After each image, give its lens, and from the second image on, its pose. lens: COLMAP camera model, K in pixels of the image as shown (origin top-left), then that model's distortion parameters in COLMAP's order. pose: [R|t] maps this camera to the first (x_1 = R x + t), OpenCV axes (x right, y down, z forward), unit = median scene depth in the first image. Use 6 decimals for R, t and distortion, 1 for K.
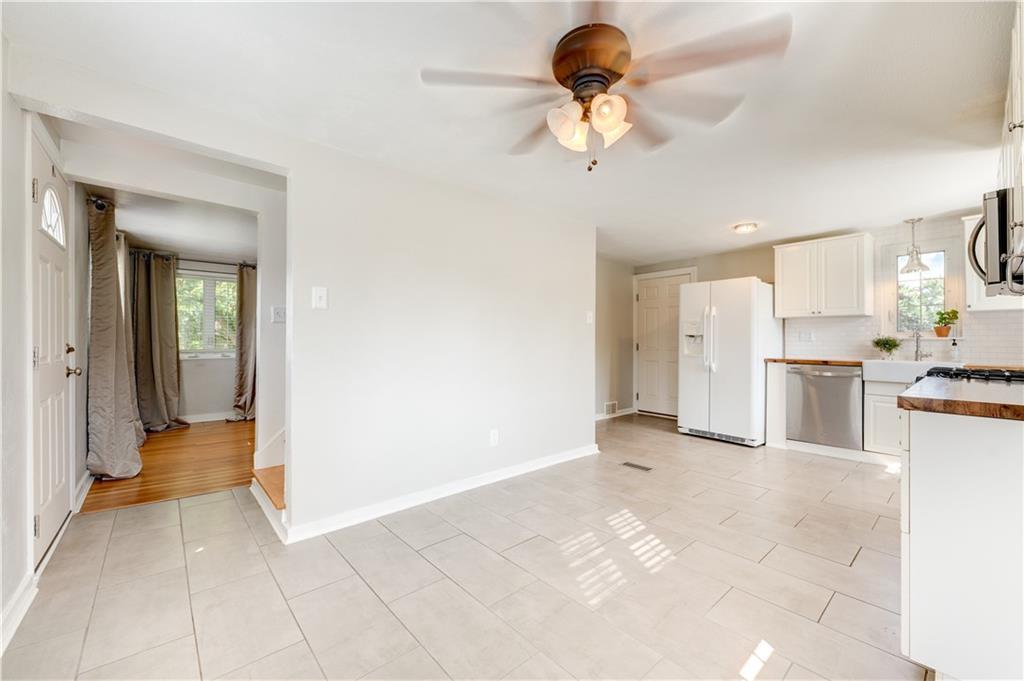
lens RADIAL K [[413.3, 0, 509.4], [0, 413.3, 343.2], [0, 0, 1]] dist [0.010143, 0.000461]
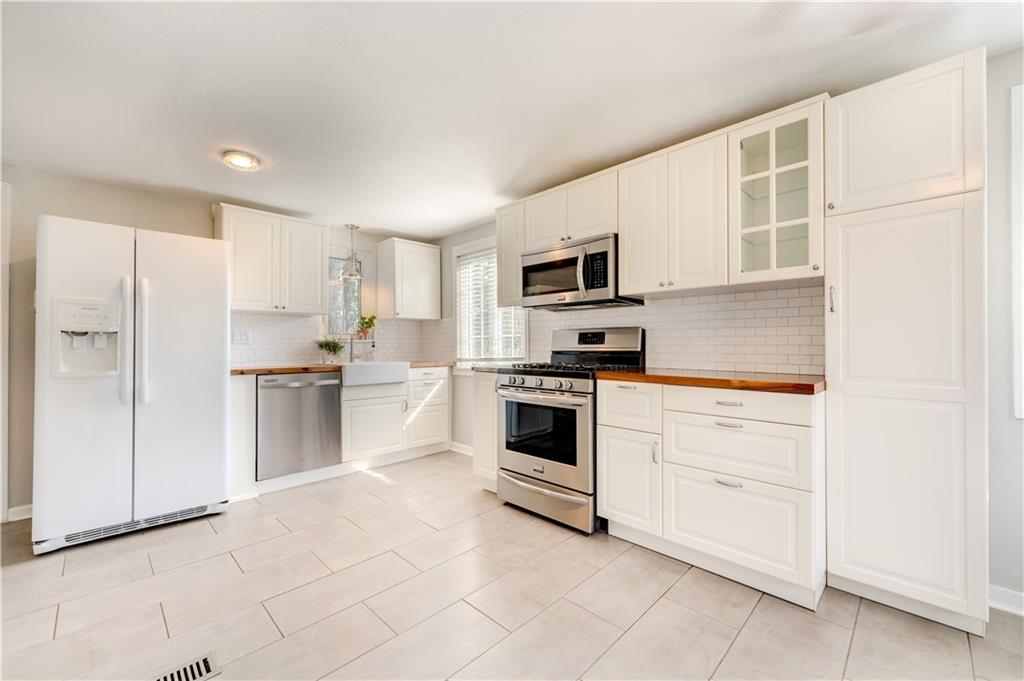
lens RADIAL K [[413.3, 0, 512.0], [0, 413.3, 340.6], [0, 0, 1]] dist [0.010143, 0.000461]
pose [[-0.080551, 0.005641, 0.996735, -0.077959], [0.008642, 0.999950, -0.004961, -0.003079], [-0.996713, 0.008214, -0.080596, 0.624219]]
